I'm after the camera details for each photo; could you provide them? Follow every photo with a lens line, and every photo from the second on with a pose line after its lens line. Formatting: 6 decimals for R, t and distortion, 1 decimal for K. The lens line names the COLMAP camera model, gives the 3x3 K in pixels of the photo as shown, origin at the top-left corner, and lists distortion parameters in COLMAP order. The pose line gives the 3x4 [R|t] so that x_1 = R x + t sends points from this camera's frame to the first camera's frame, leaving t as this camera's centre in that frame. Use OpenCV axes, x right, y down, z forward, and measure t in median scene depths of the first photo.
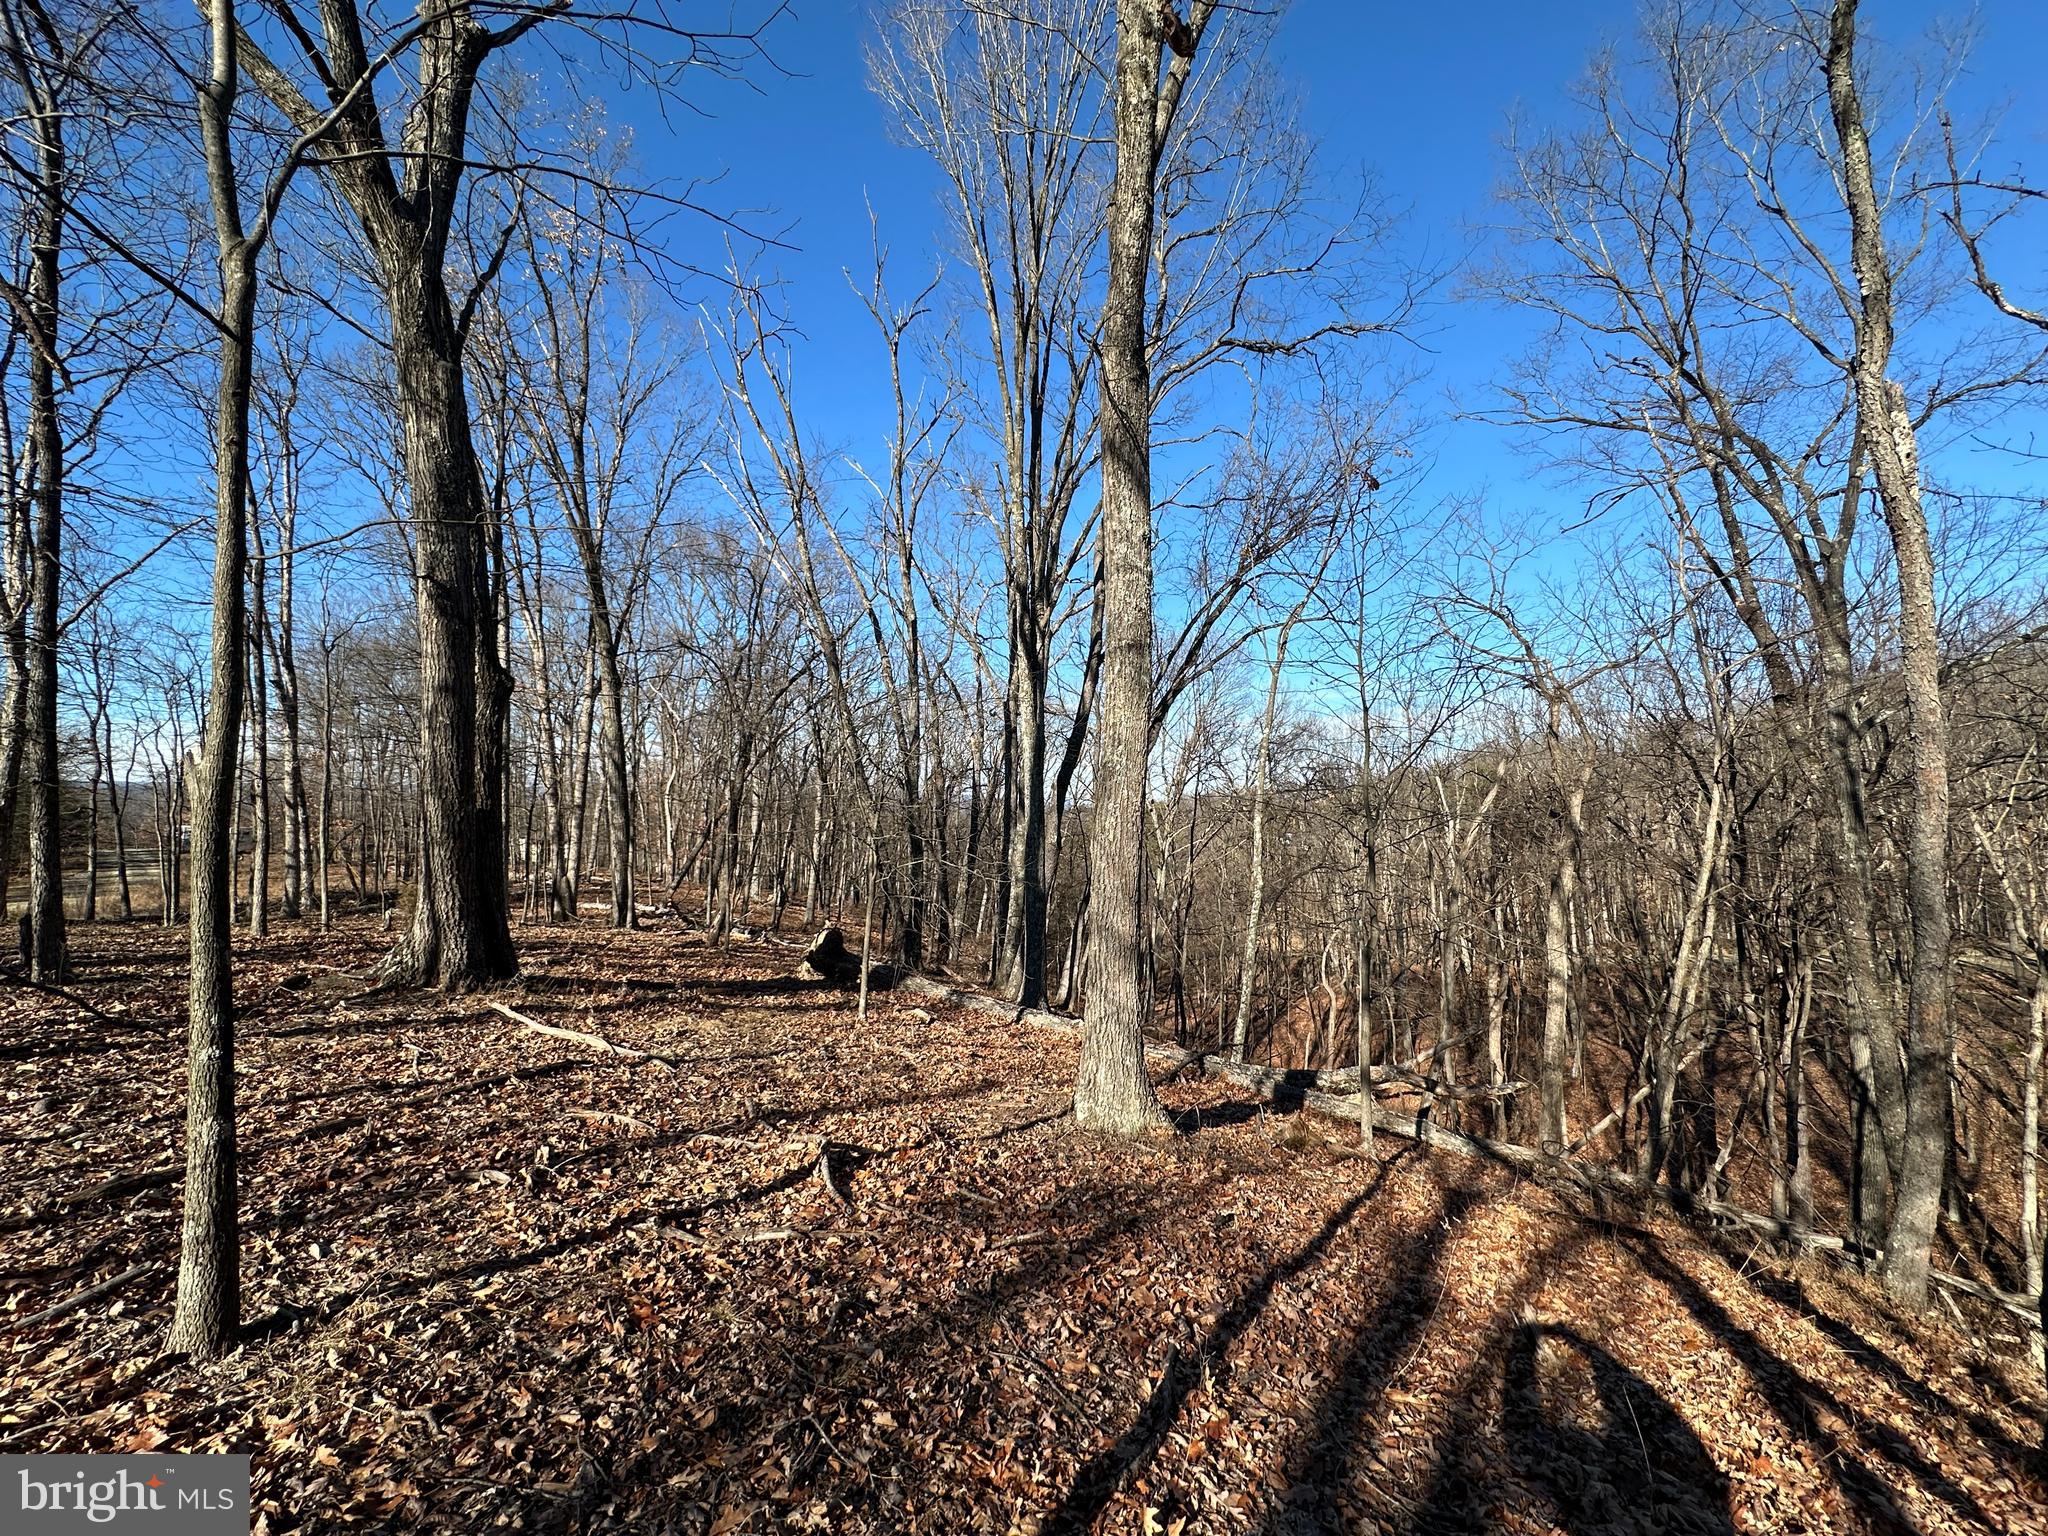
lens RADIAL K [[820.1, 0, 1024.0], [0, 820.1, 768.0], [0, 0, 1]] dist [-0.001686, -0.000129]
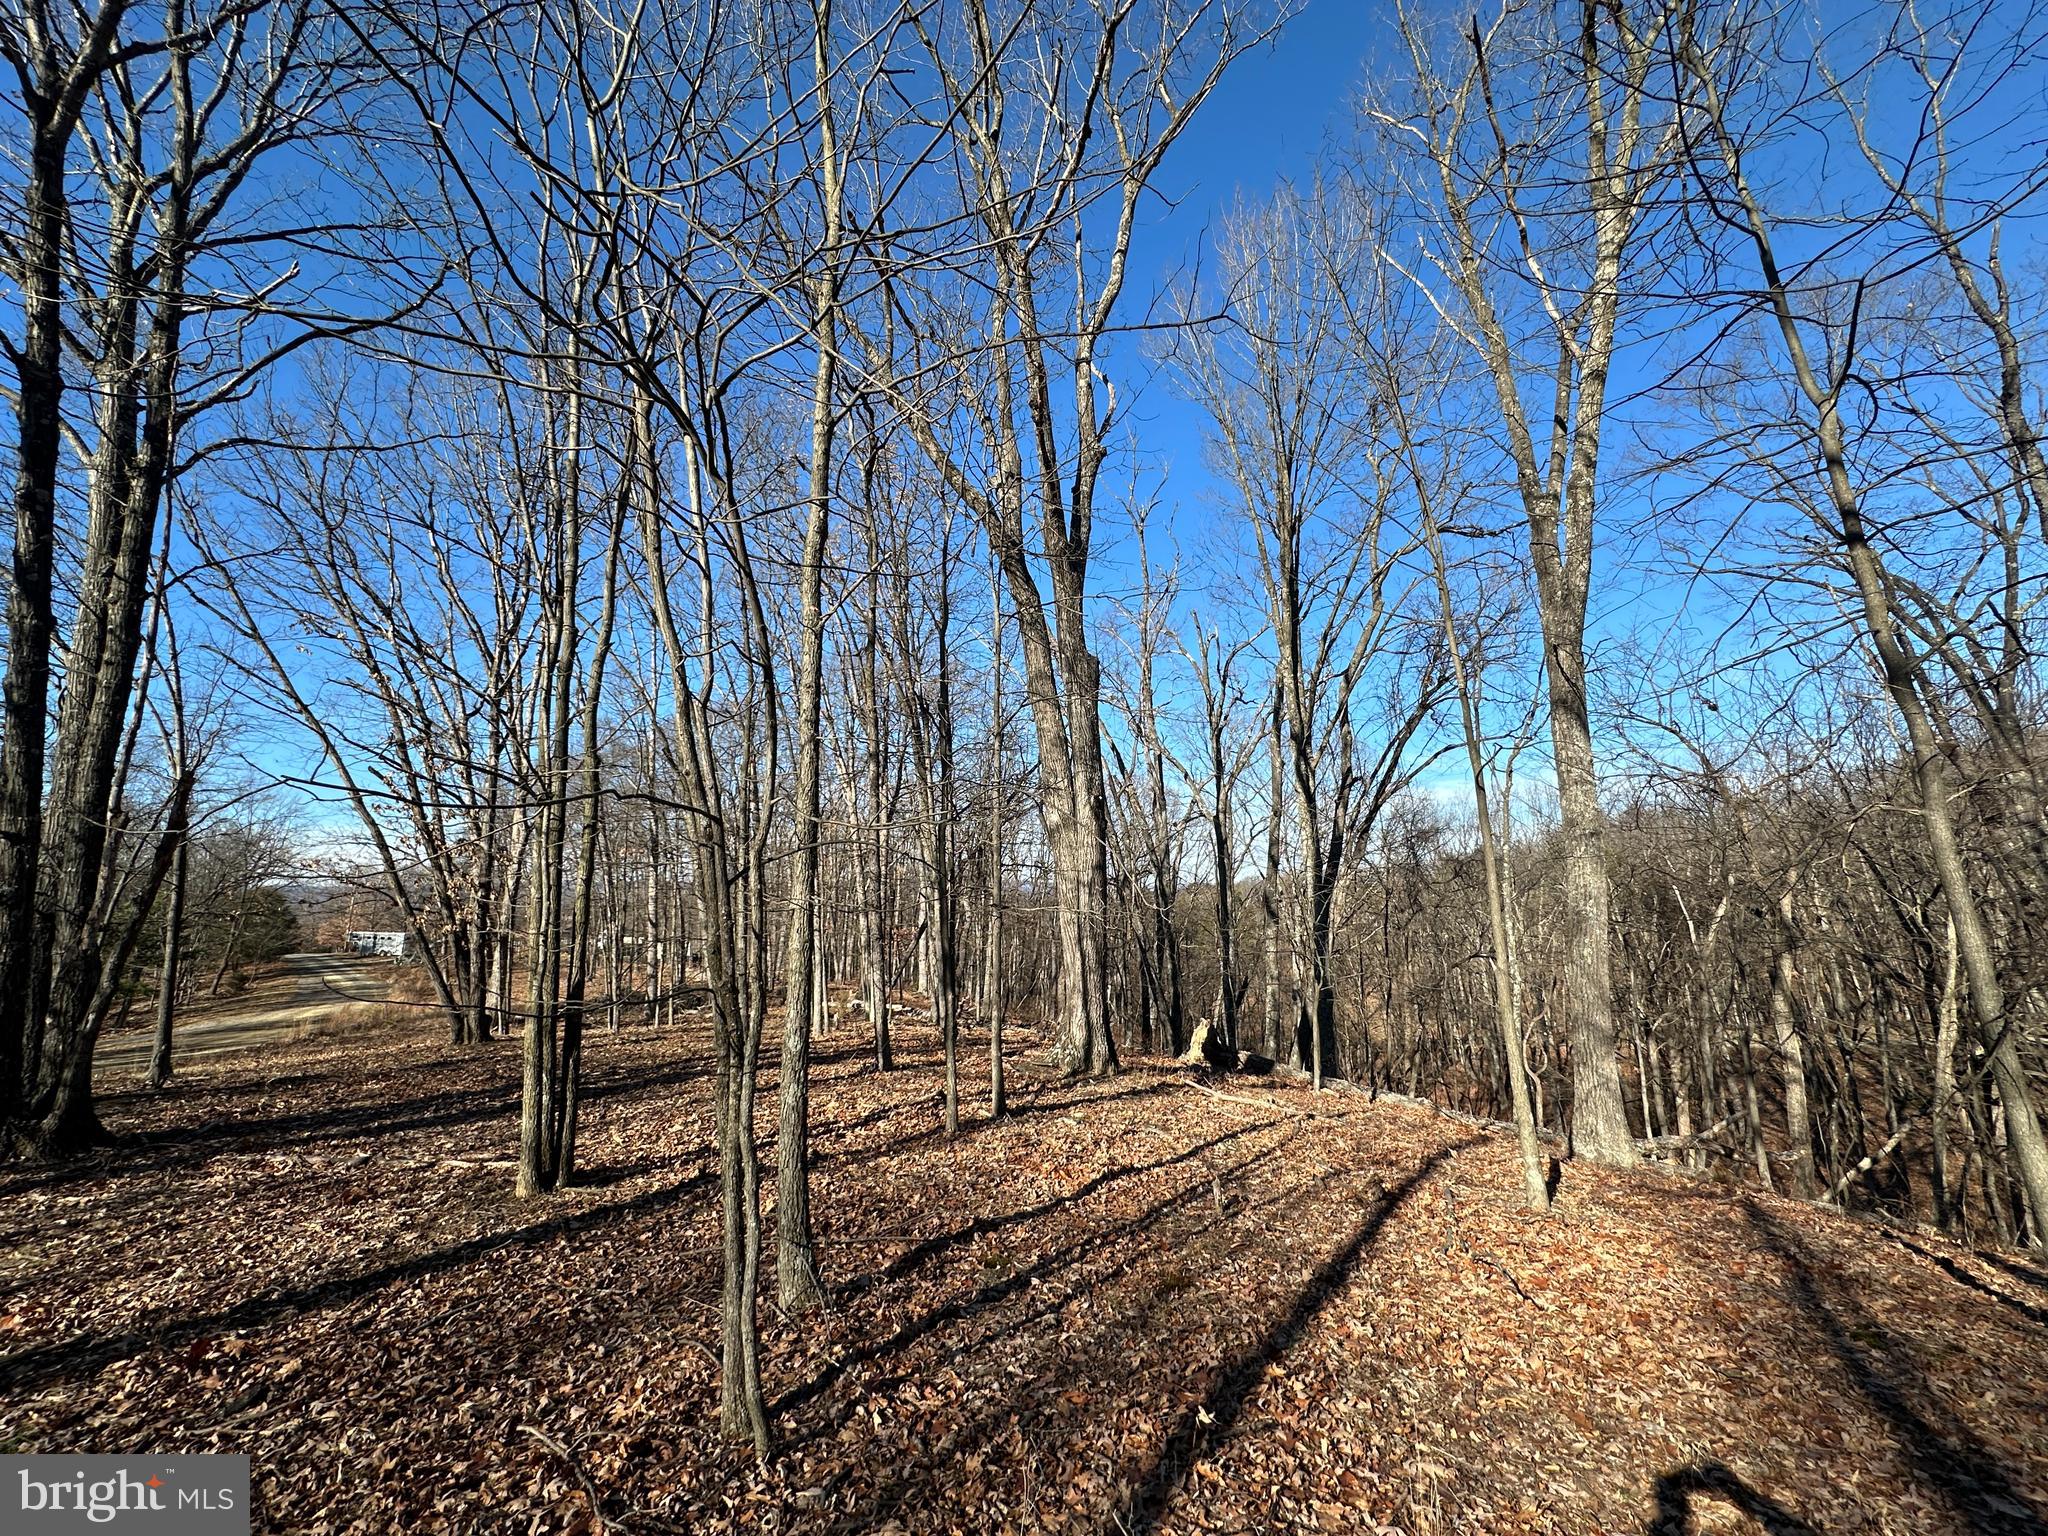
lens RADIAL K [[820.1, 0, 1024.0], [0, 820.1, 768.0], [0, 0, 1]] dist [-0.001686, -0.000129]
pose [[0.997384, -0.031451, -0.065083, -0.300636], [0.024573, 0.994284, -0.103904, -0.051172], [0.067979, 0.102033, 0.992456, -0.219218]]
